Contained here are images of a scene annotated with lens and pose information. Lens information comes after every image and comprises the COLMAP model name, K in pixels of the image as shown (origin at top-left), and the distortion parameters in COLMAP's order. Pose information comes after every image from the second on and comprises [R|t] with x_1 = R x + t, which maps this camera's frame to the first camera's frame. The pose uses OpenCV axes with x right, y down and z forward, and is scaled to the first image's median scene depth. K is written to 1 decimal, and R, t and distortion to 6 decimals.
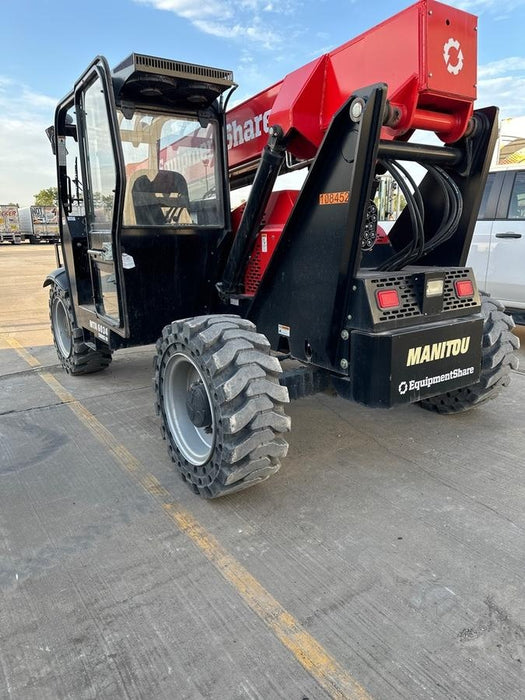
lens RADIAL K [[494.2, 0, 276.6], [0, 494.2, 351.2], [0, 0, 1]] dist [0.030255, -0.063456]
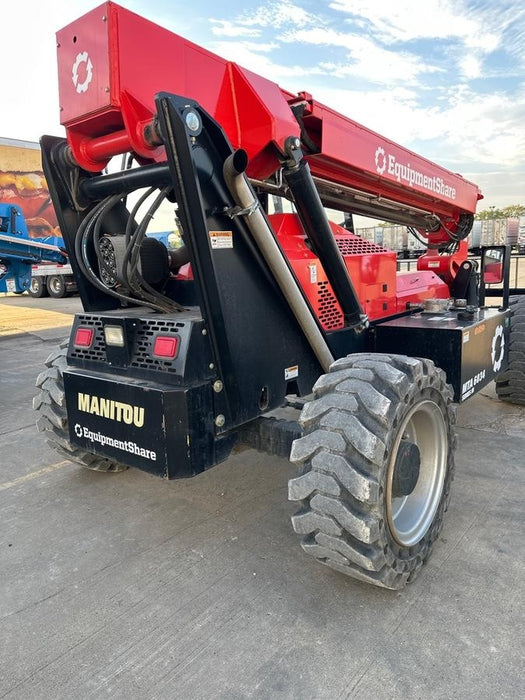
lens RADIAL K [[494.2, 0, 275.7], [0, 494.2, 354.2], [0, 0, 1]] dist [0.030255, -0.063456]
pose [[0.294327, 0.180895, -0.938429, 1.221830], [-0.198136, 0.972139, 0.125250, -0.261908], [0.934941, 0.149072, 0.321969, 0.998189]]
